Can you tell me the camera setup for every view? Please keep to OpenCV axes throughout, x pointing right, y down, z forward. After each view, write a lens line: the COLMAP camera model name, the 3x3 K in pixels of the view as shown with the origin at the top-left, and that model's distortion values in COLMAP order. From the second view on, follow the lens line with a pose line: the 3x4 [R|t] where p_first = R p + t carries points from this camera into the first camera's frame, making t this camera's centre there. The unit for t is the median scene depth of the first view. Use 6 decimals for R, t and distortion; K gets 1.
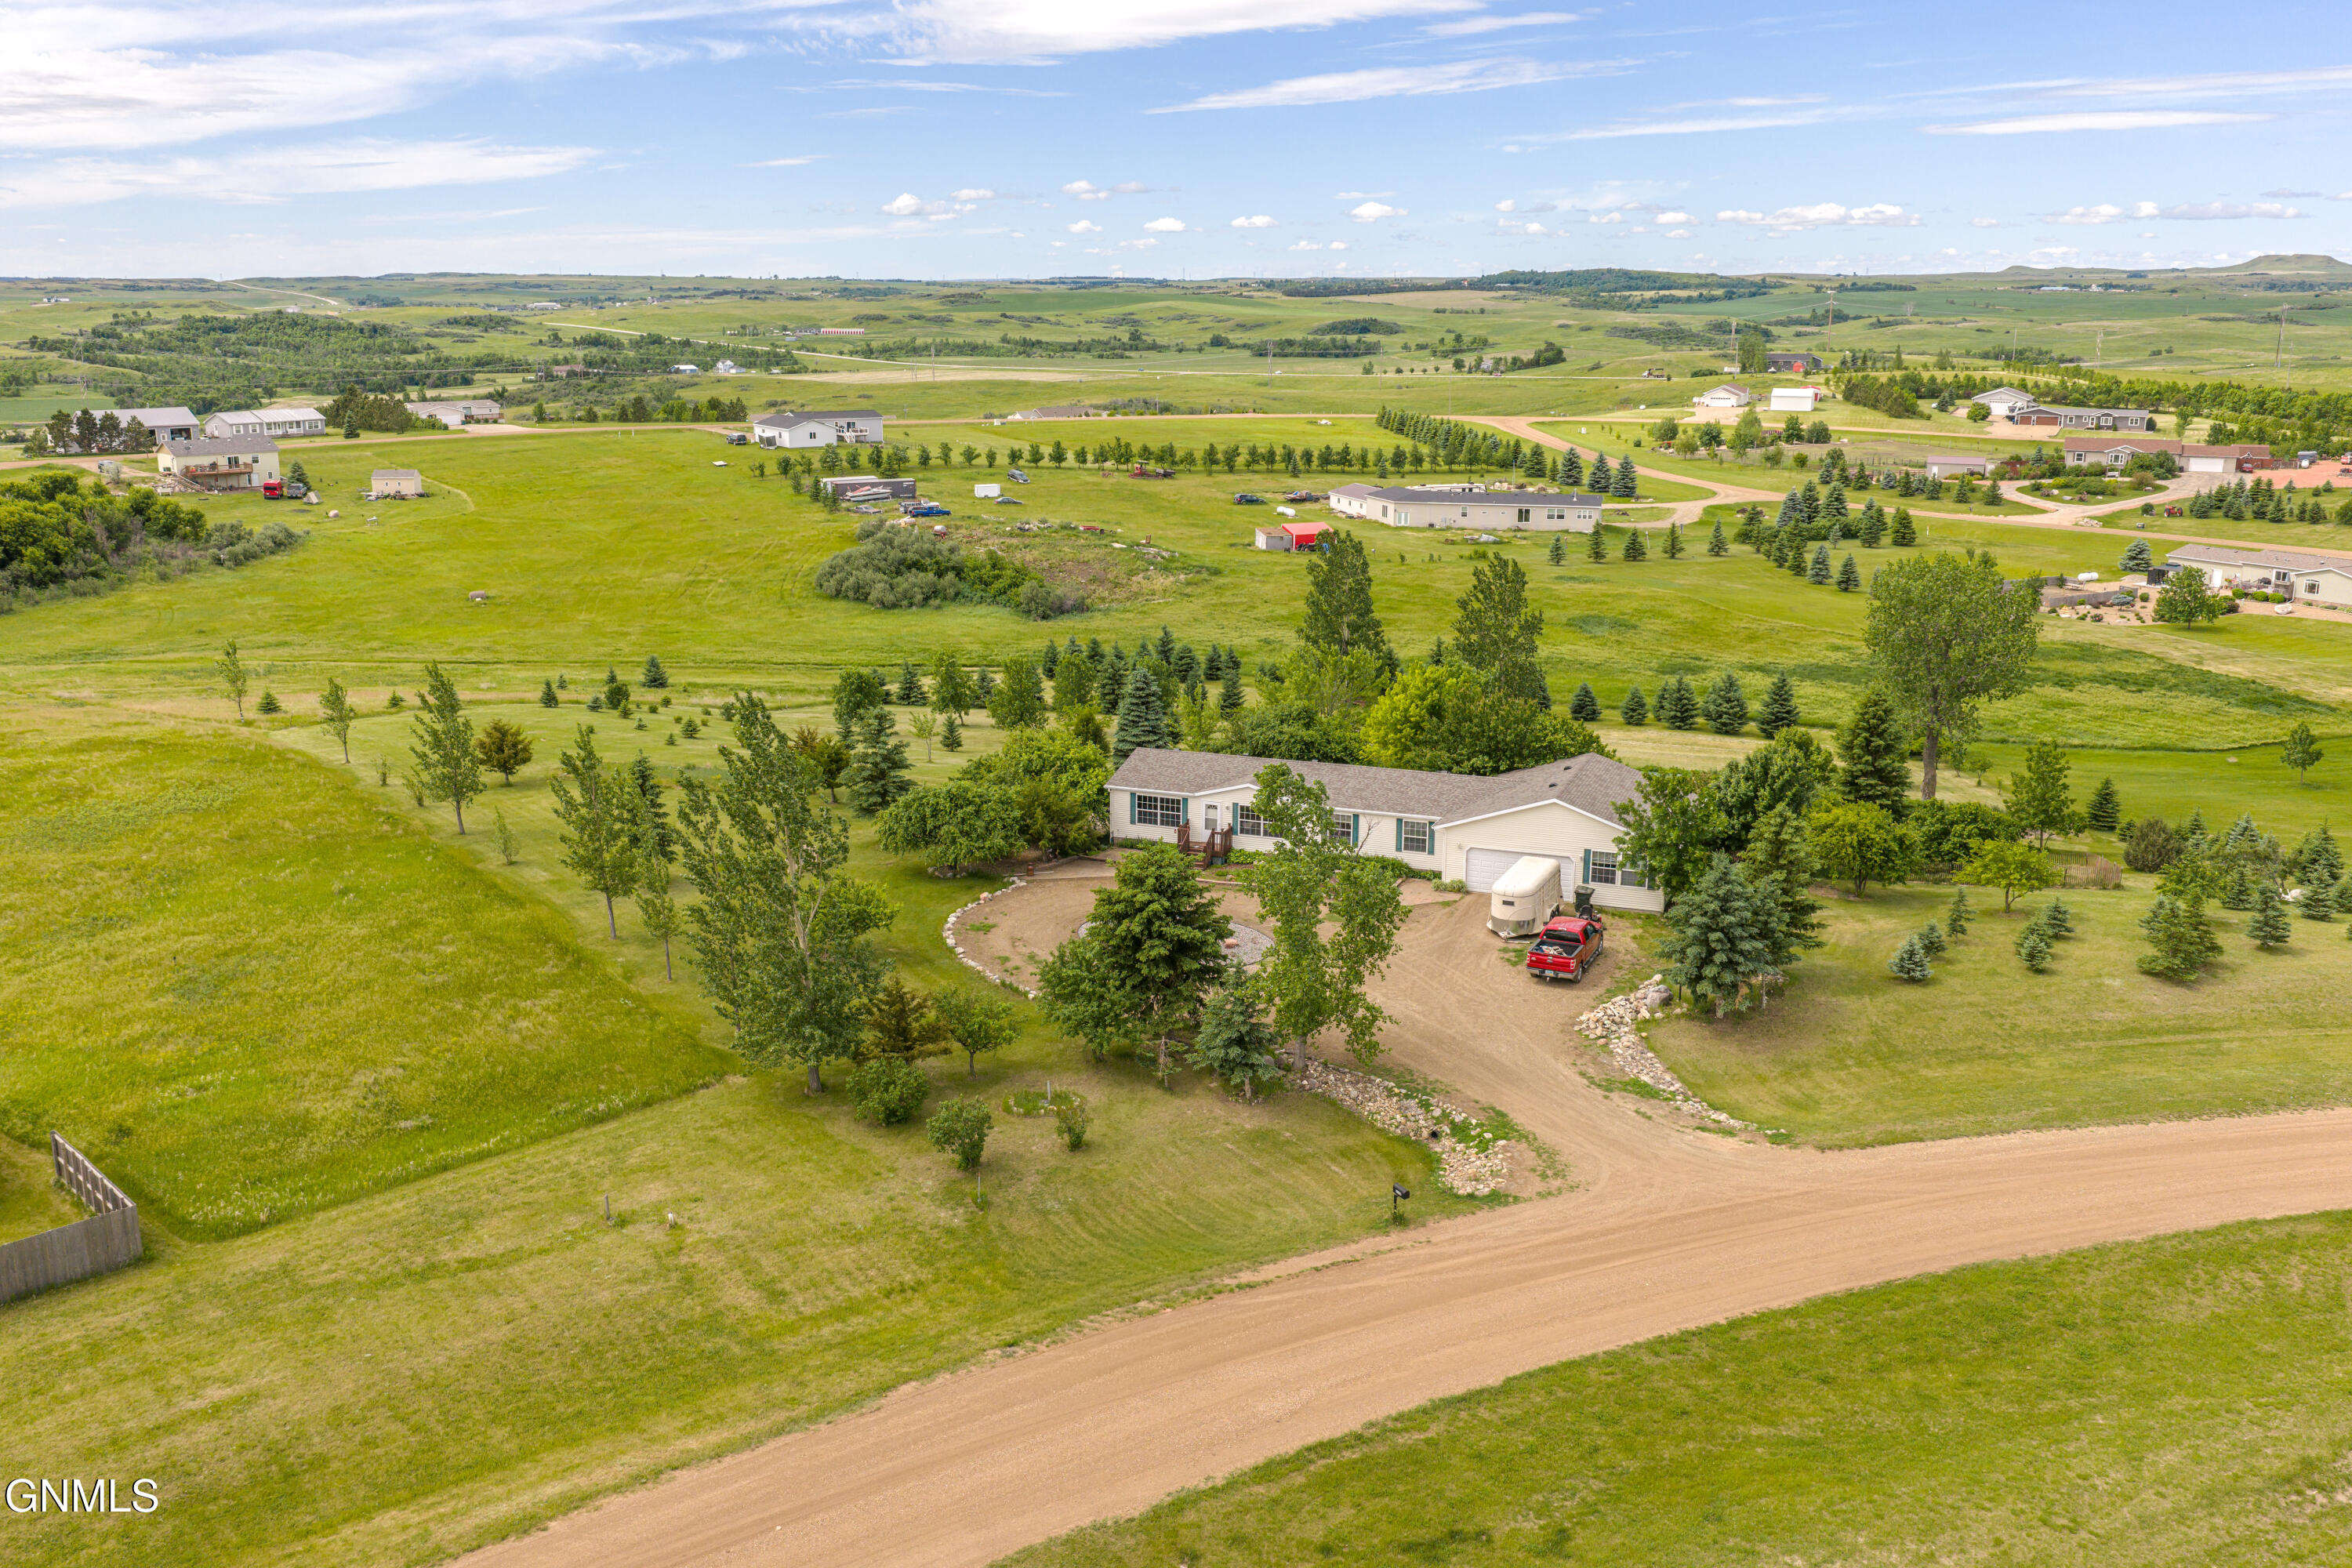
lens RADIAL K [[2036.4, 0, 1189.7], [0, 2036.4, 785.8], [0, 0, 1]] dist [0.007709, -0.020223]
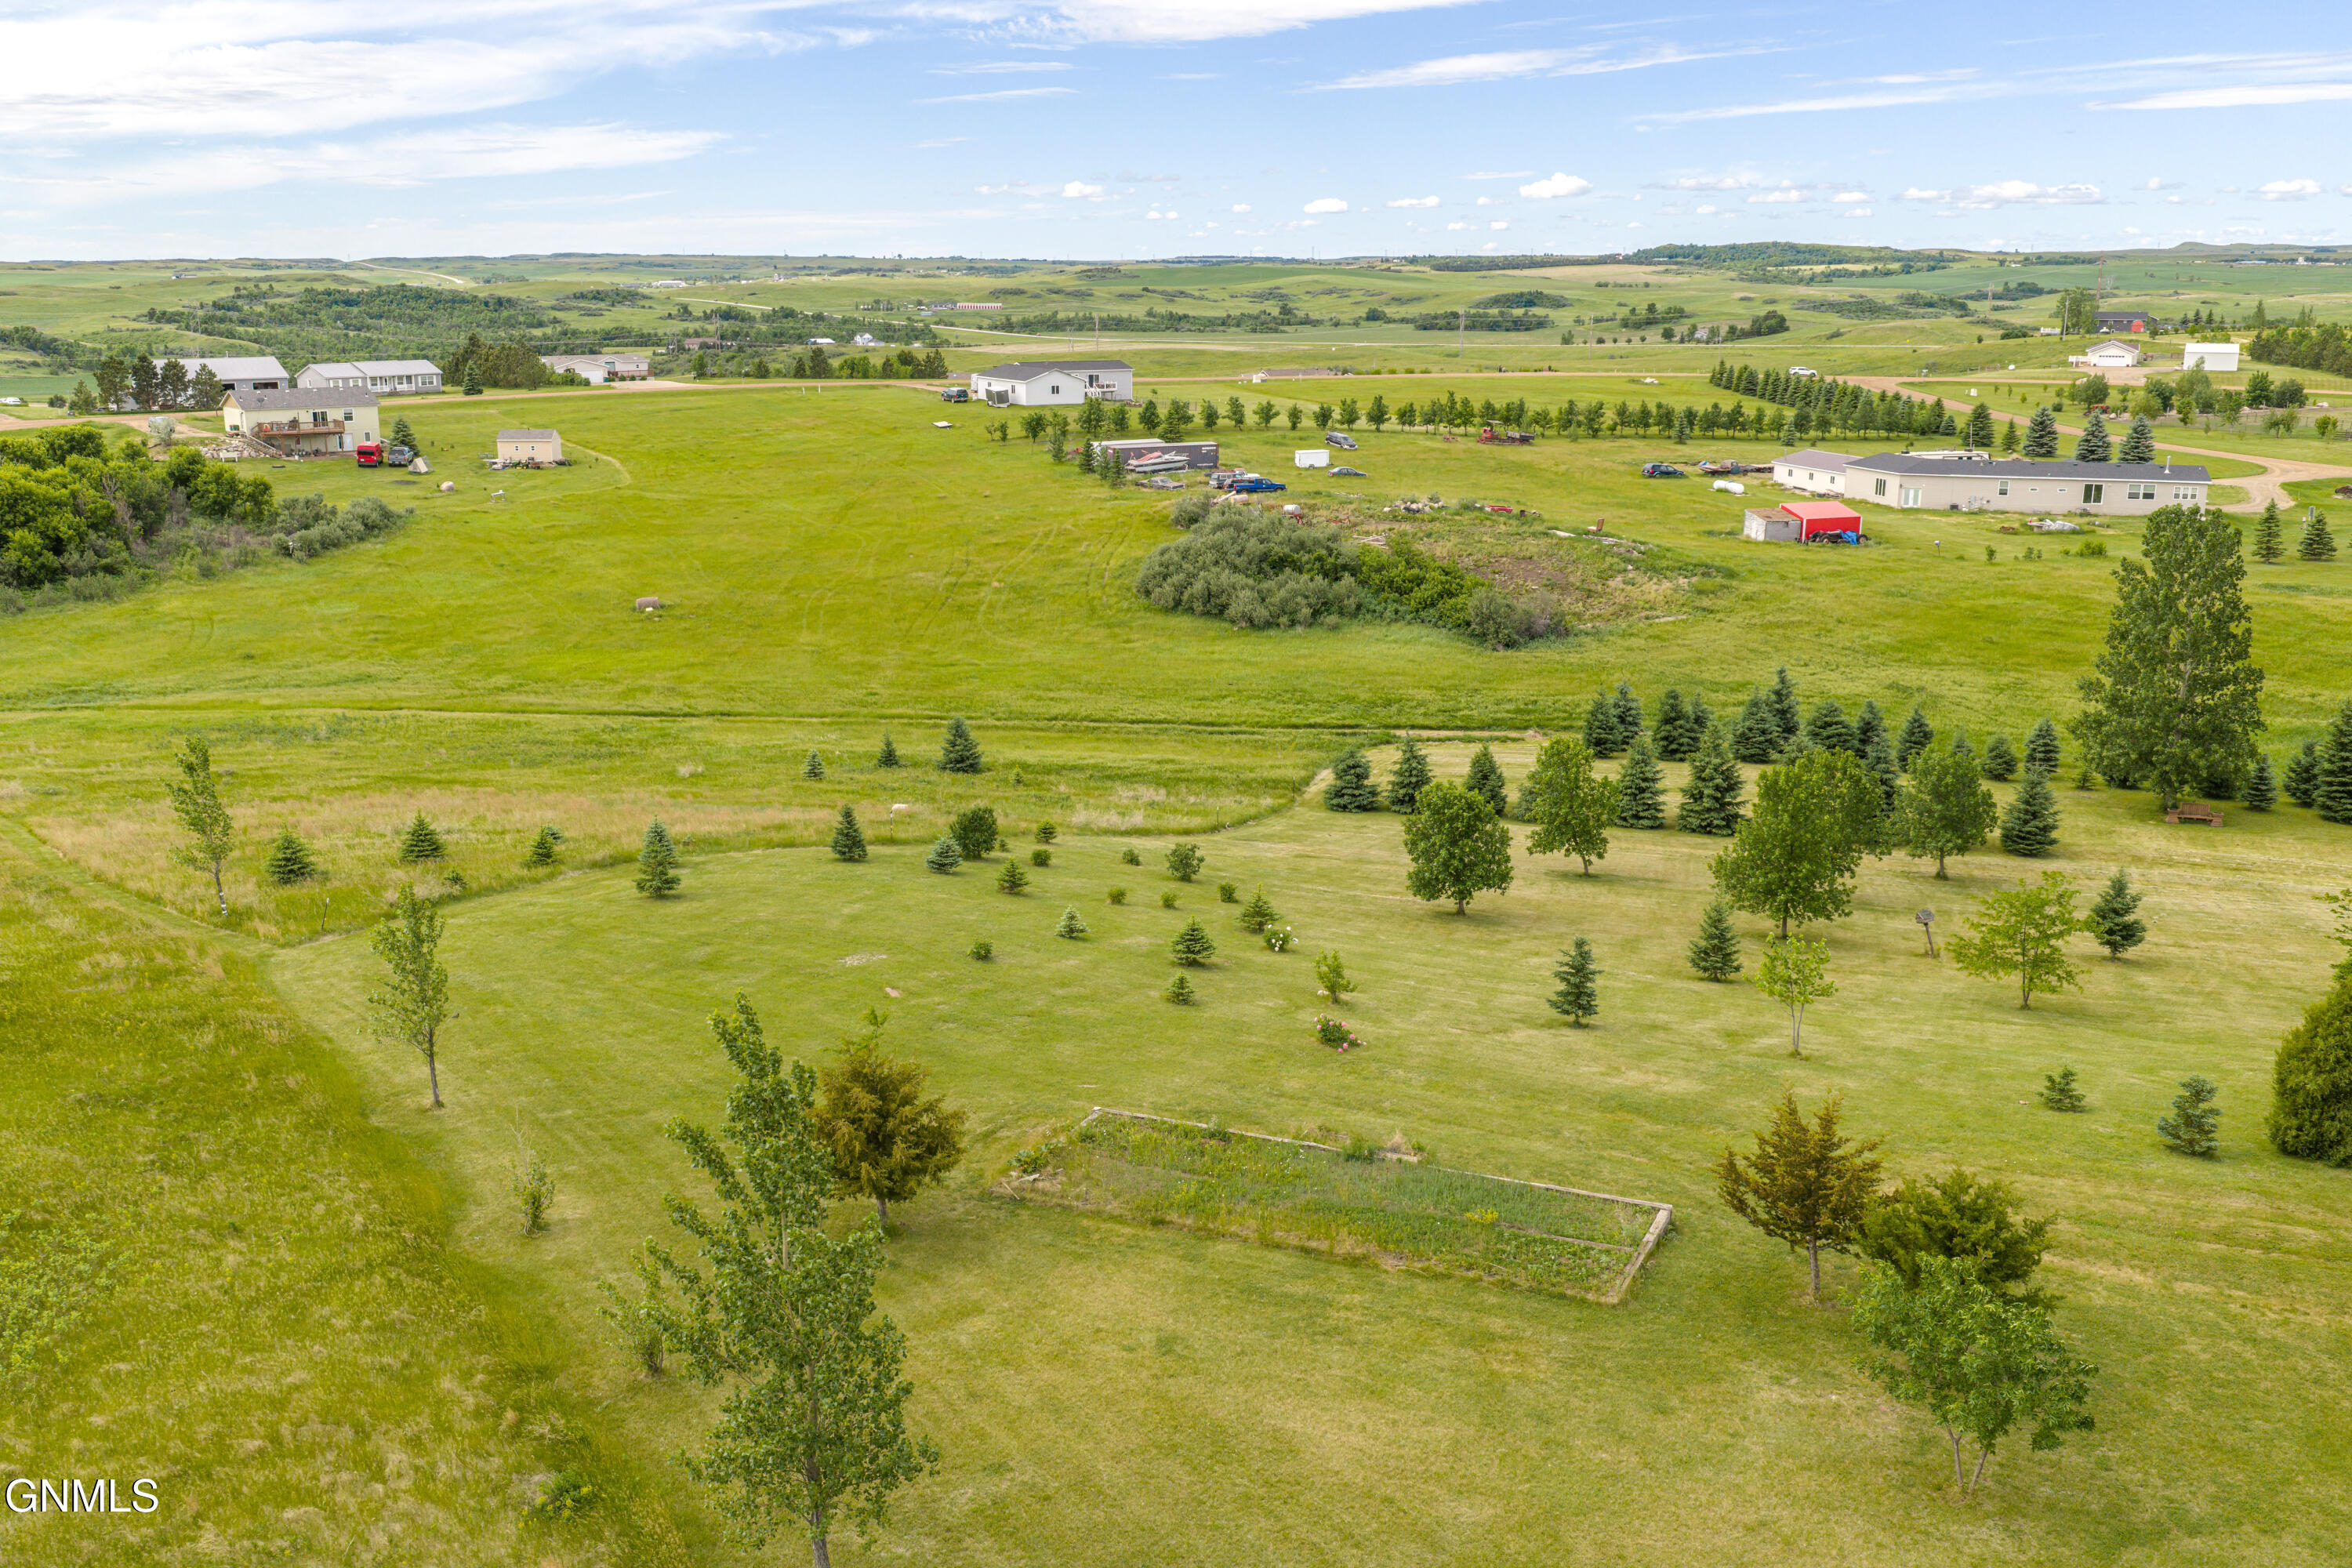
lens RADIAL K [[2036.4, 0, 1189.7], [0, 2036.4, 785.8], [0, 0, 1]] dist [0.007709, -0.020223]
pose [[0.998580, 0.011097, -0.052111, -0.091756], [-0.010725, 0.999915, 0.007413, -0.027328], [0.052189, -0.006843, 0.998614, 0.226958]]
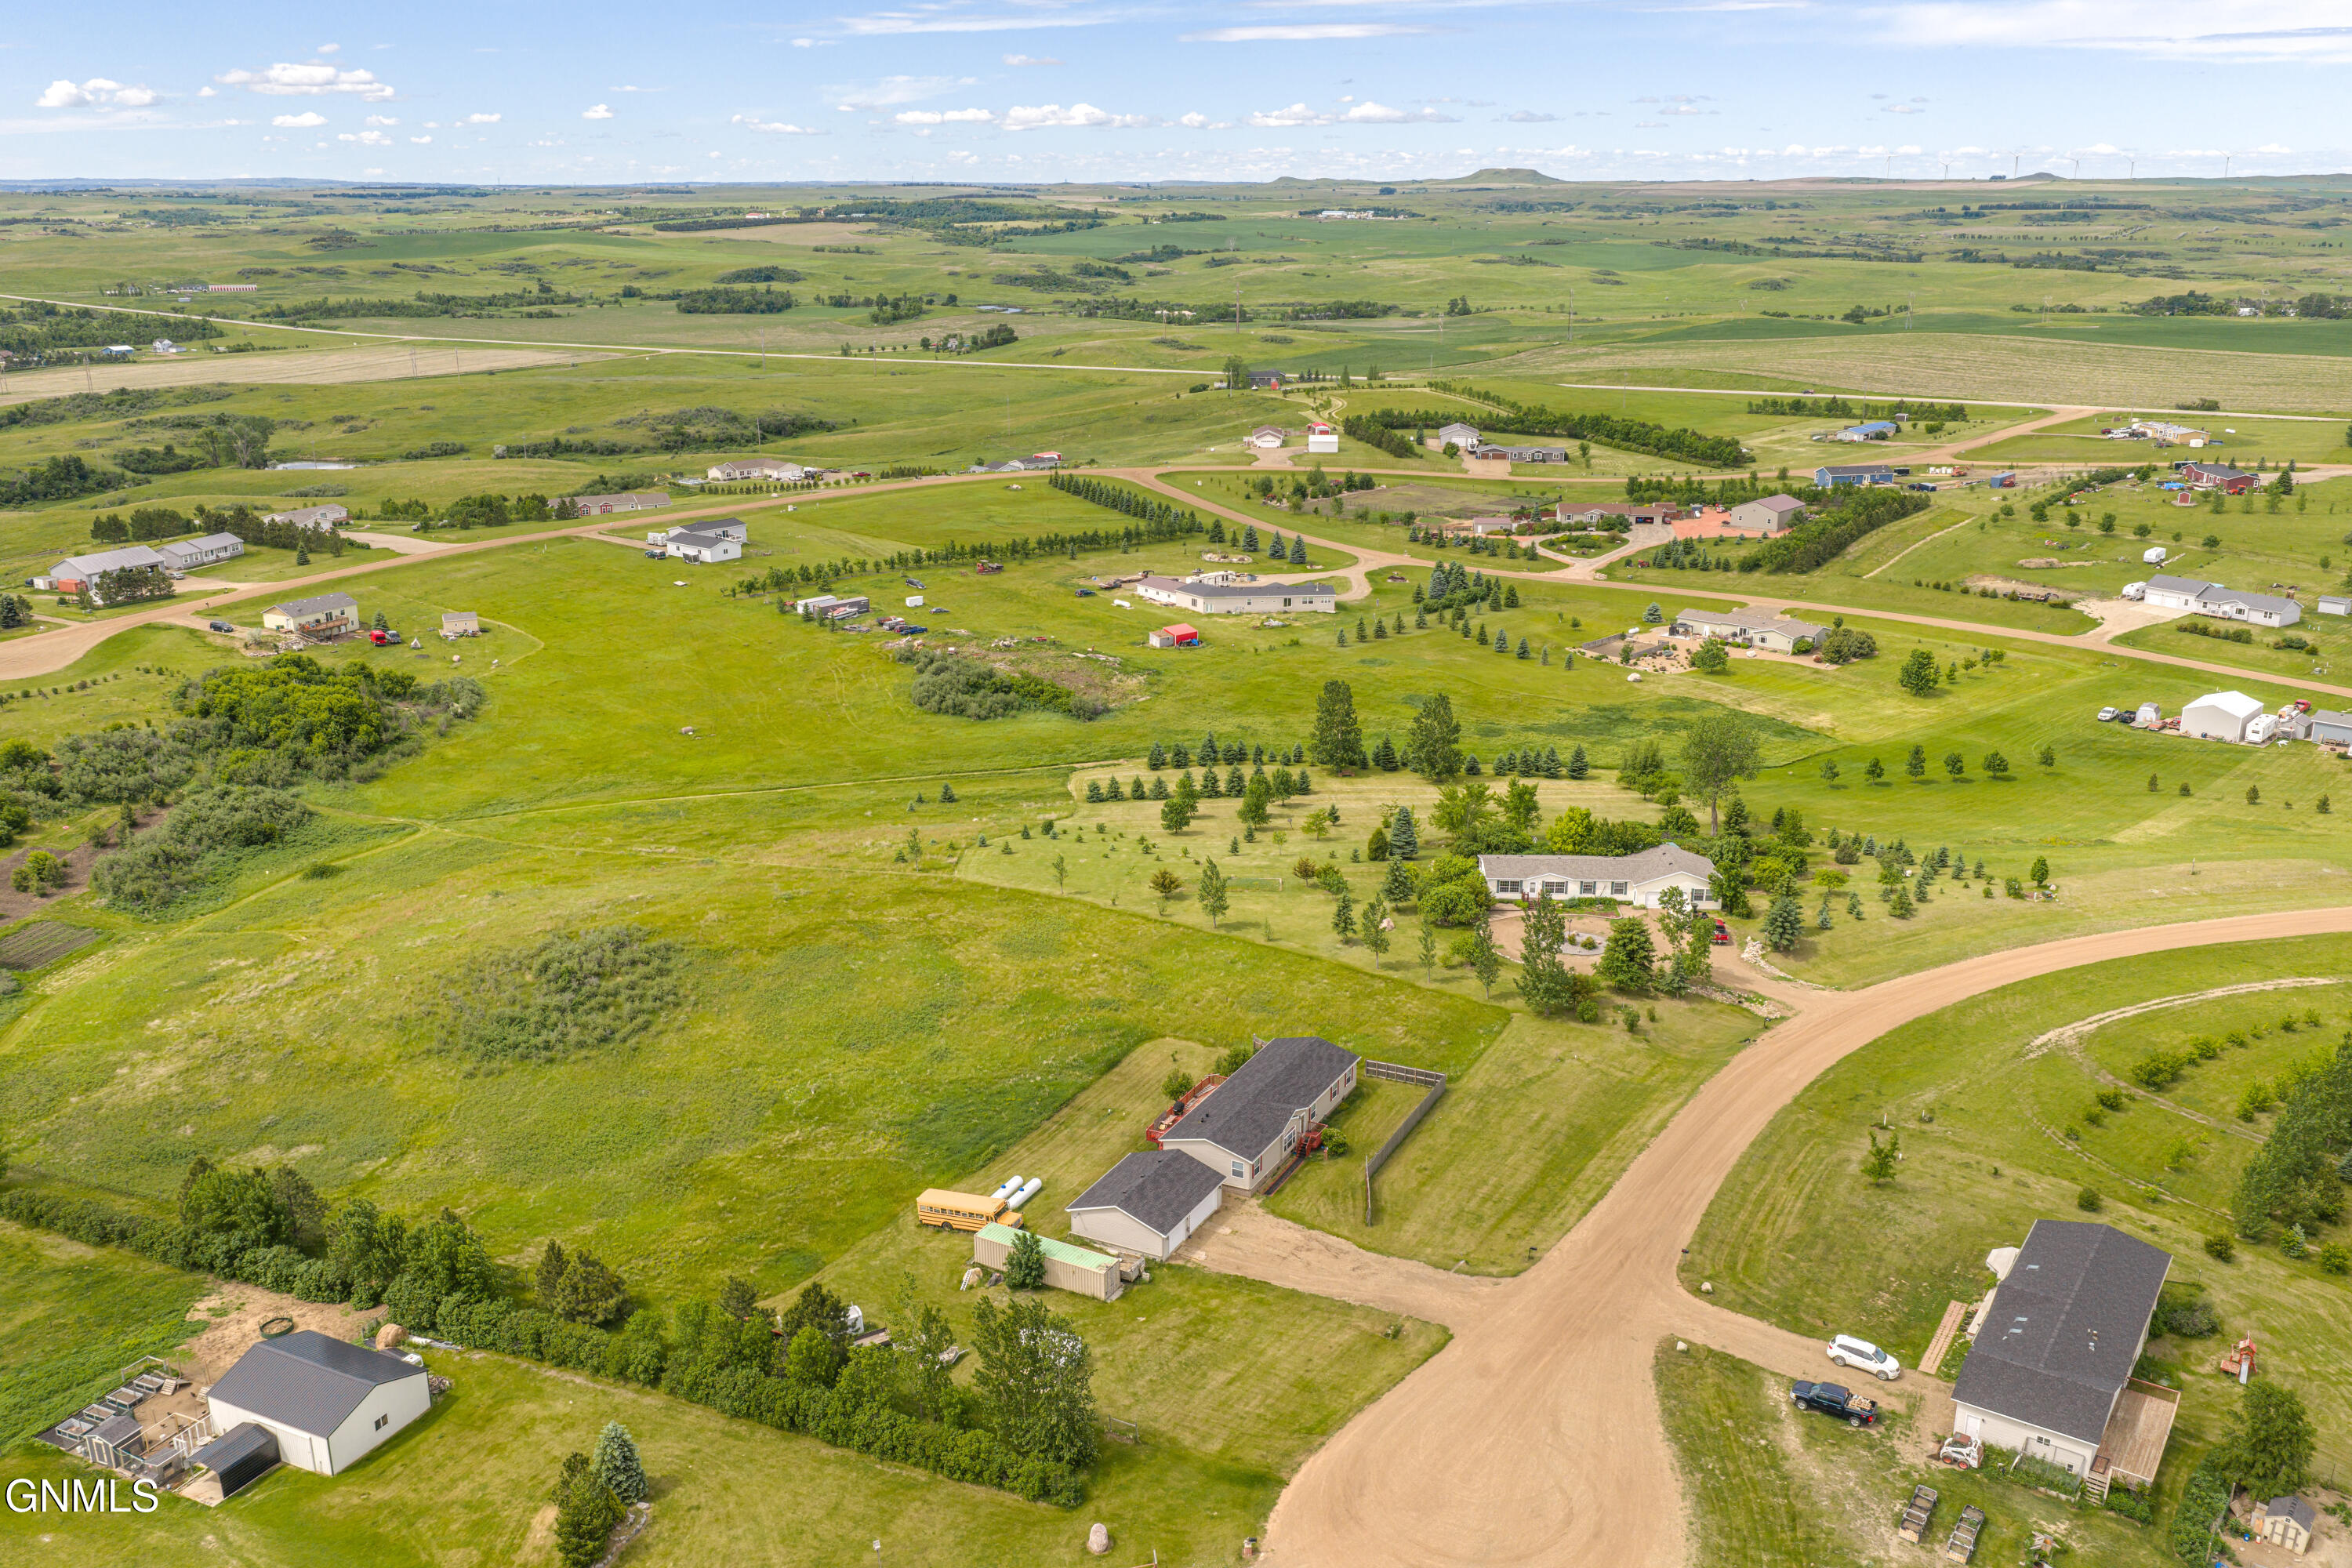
lens RADIAL K [[1989.5, 0, 1163.1], [0, 1989.5, 783.5], [0, 0, 1]] dist [0.052797, -0.145251]
pose [[0.944789, -0.097473, 0.312848, -0.337294], [0.078445, 0.994251, 0.072875, -0.093537], [-0.318152, -0.044310, 0.947004, -0.331554]]
